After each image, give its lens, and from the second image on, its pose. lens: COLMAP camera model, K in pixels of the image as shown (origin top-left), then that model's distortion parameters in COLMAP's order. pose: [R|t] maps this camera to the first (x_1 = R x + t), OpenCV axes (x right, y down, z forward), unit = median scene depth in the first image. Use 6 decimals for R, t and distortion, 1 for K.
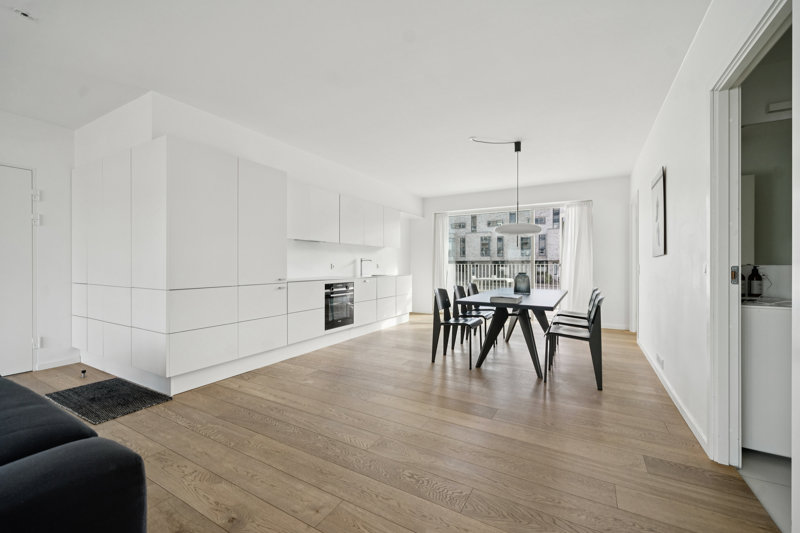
lens RADIAL K [[318.7, 0, 400.0], [0, 318.7, 266.5], [0, 0, 1]] dist [0.000403, 0.000013]
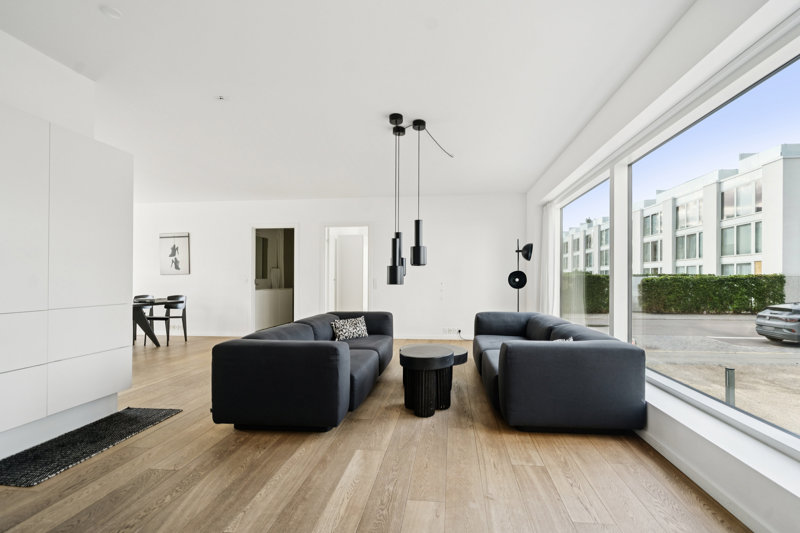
lens RADIAL K [[341.3, 0, 419.9], [0, 341.3, 278.9], [0, 0, 1]] dist [-0.001114, -0.000176]
pose [[-0.421195, 0.005759, 0.906952, -1.306706], [0.006787, 0.999972, -0.003198, 0.008481], [-0.906945, 0.004809, -0.421223, 0.383123]]
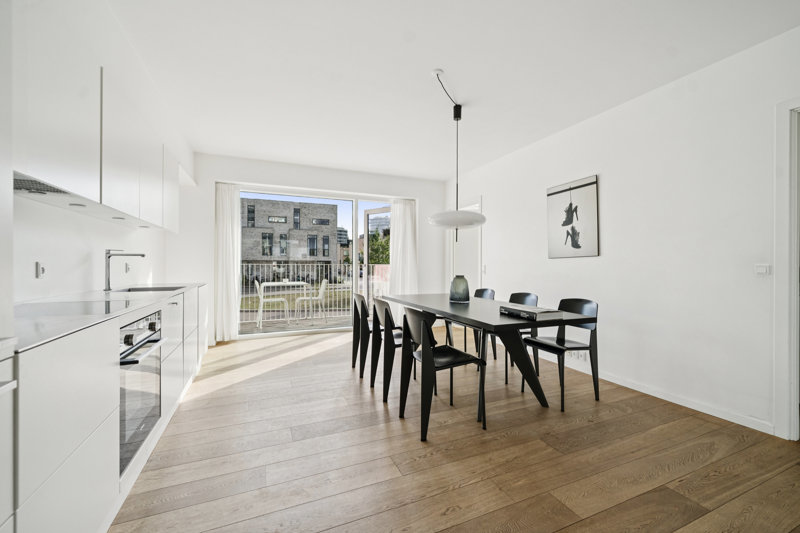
lens RADIAL K [[328.4, 0, 399.5], [0, 328.4, 265.3], [0, 0, 1]] dist [-0.000343, -0.000057]
pose [[0.599336, 0.000559, 0.800497, -0.325482], [0.003611, 0.999988, -0.003401, -0.002849], [-0.800489, 0.004929, 0.599327, 0.597263]]
